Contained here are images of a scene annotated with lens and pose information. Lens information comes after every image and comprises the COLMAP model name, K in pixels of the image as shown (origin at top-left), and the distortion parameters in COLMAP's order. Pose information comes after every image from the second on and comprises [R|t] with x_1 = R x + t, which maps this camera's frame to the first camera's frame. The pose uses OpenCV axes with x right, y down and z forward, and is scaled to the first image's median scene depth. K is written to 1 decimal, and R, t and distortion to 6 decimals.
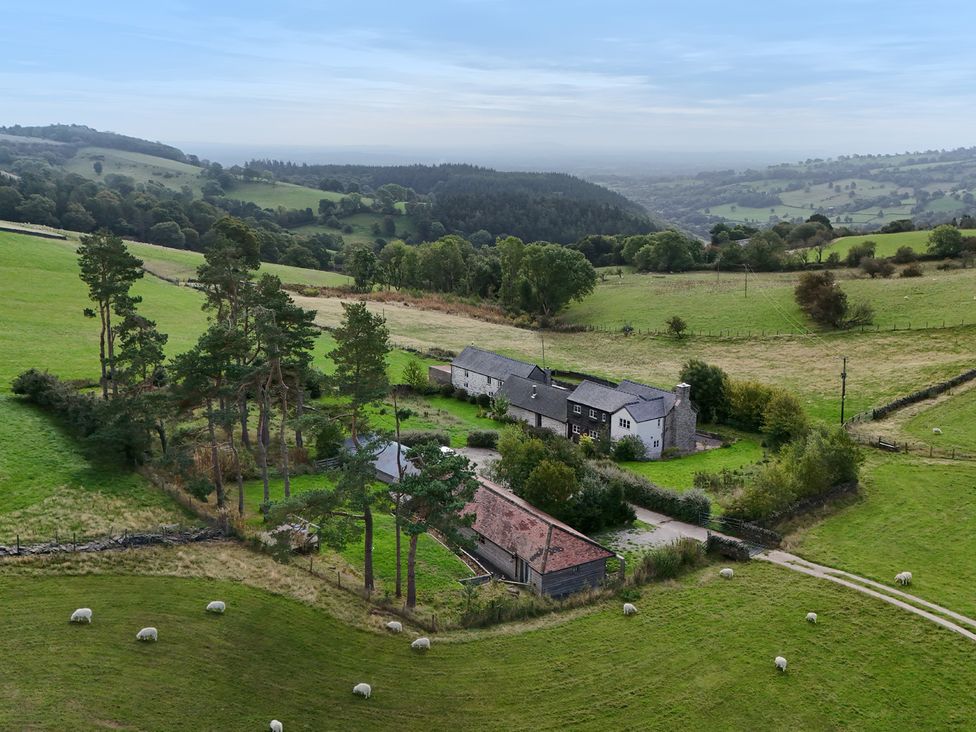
lens RADIAL K [[957.9, 0, 485.5], [0, 957.9, 351.2], [0, 0, 1]] dist [0.100207, -0.136808]
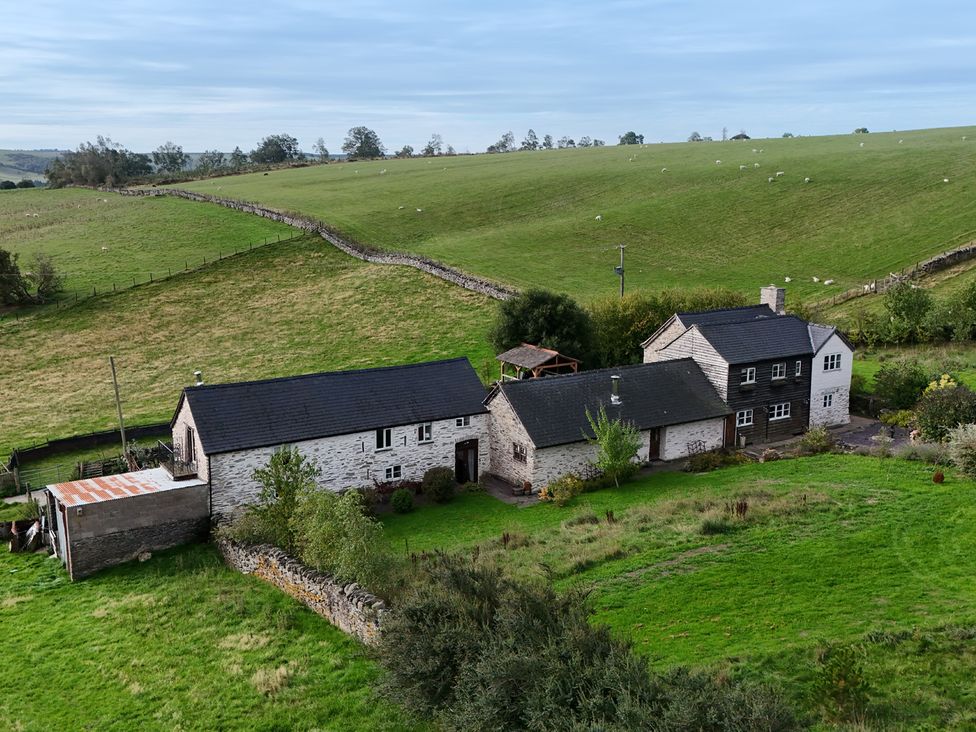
lens RADIAL K [[957.9, 0, 485.5], [0, 957.9, 351.2], [0, 0, 1]] dist [0.100207, -0.136808]
pose [[0.101811, -0.190205, 0.976451, -0.104380], [0.211825, 0.963187, 0.165535, -0.016324], [-0.971990, 0.189983, 0.138353, 0.278090]]
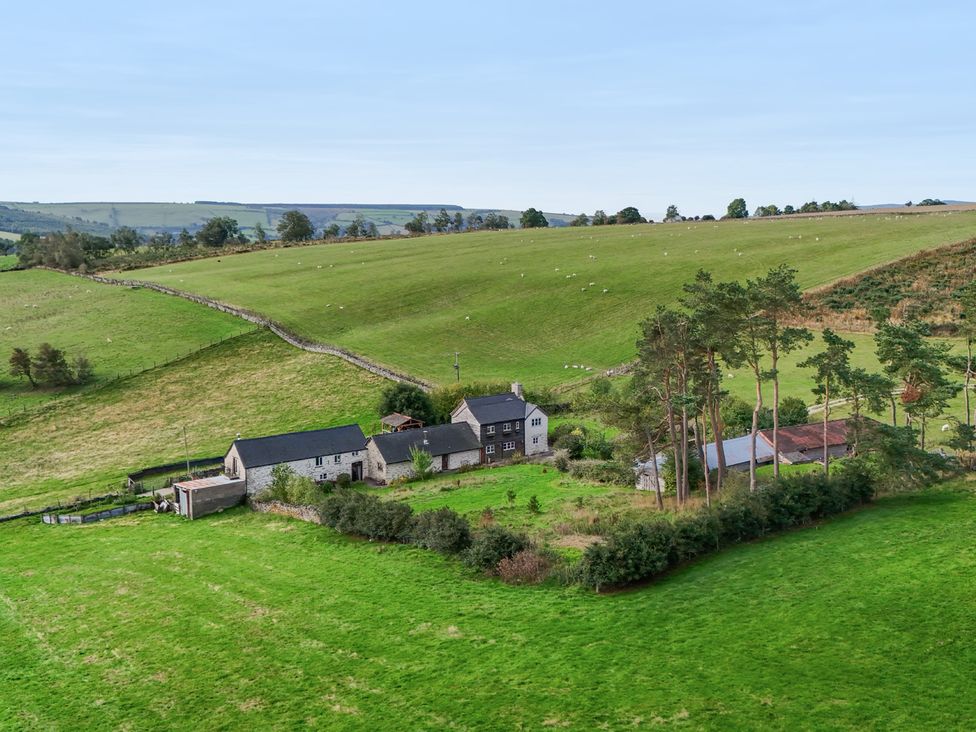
lens RADIAL K [[955.1, 0, 488.0], [0, 955.1, 366.0], [0, 0, 1]] dist [0.110966, -0.176588]
pose [[0.026693, -0.160699, 0.986642, -0.244052], [0.213117, 0.965218, 0.151443, -0.043880], [-0.976662, 0.206228, 0.060013, 0.242773]]
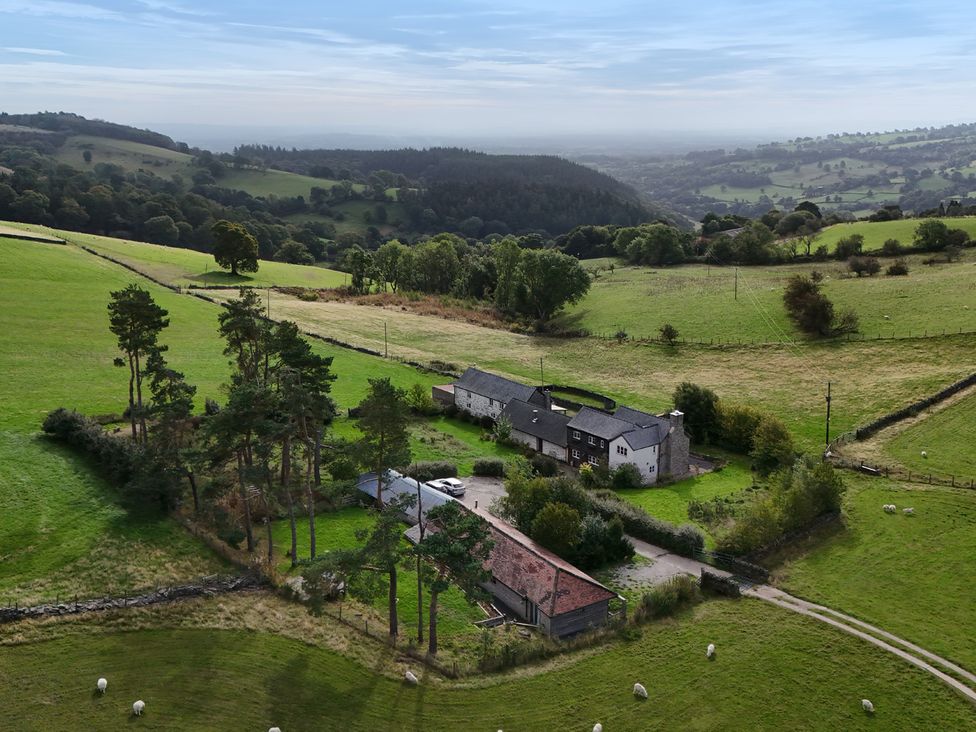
lens RADIAL K [[957.9, 0, 485.5], [0, 957.9, 351.2], [0, 0, 1]] dist [0.100207, -0.136808]
pose [[0.999908, -0.010343, 0.008719, -0.003309], [0.010167, 0.999748, 0.019993, -0.014154], [-0.008924, -0.019902, 0.999762, -0.013427]]
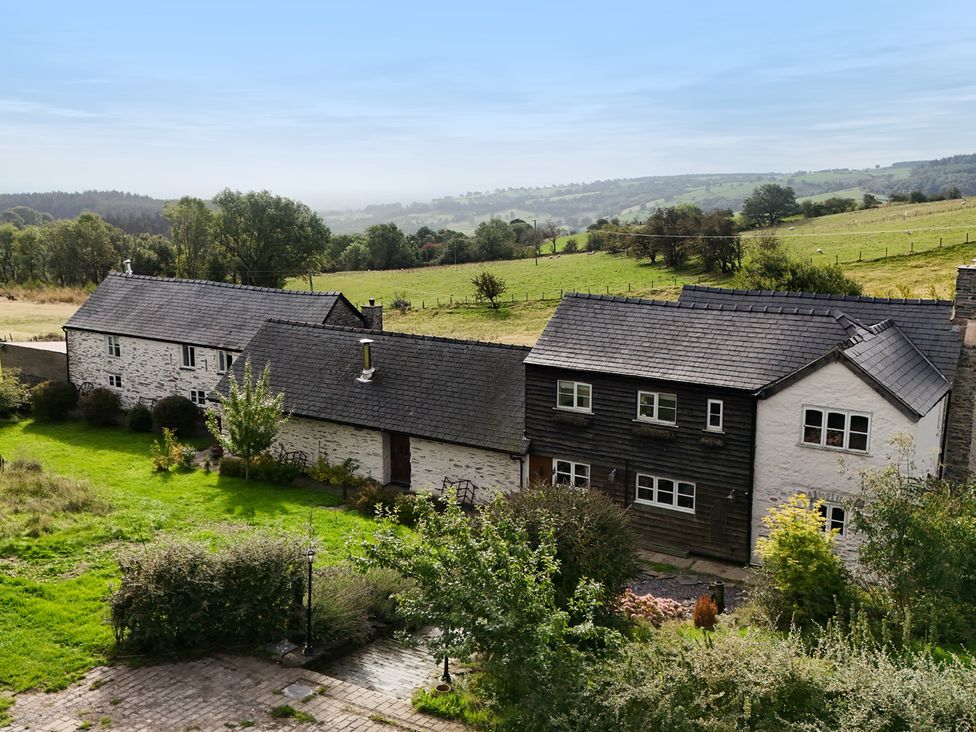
lens RADIAL K [[955.1, 0, 488.0], [0, 955.1, 366.0], [0, 0, 1]] dist [0.110966, -0.176588]
pose [[0.942148, -0.070265, 0.327749, -0.002465], [0.077791, 0.996921, -0.009890, 0.013842], [-0.326045, 0.034814, 0.944713, 0.200827]]
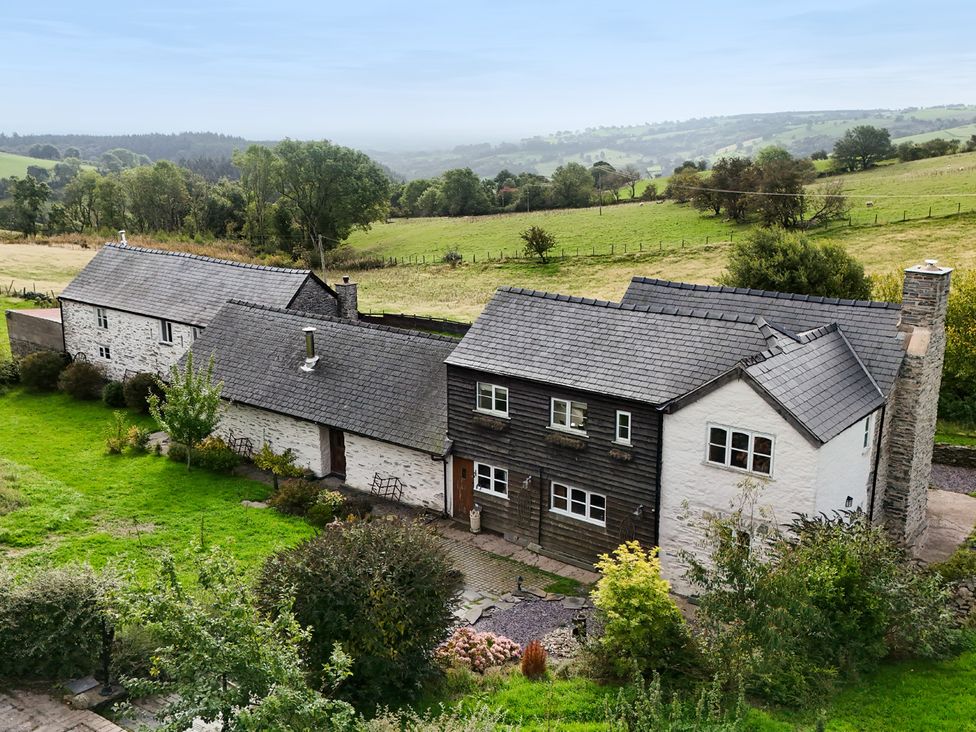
lens RADIAL K [[955.1, 0, 488.0], [0, 955.1, 366.0], [0, 0, 1]] dist [0.110966, -0.176588]
pose [[0.968941, -0.071727, 0.236662, 0.009689], [0.063167, 0.997052, 0.043565, 0.010684], [-0.239089, -0.027262, 0.970615, 0.199702]]
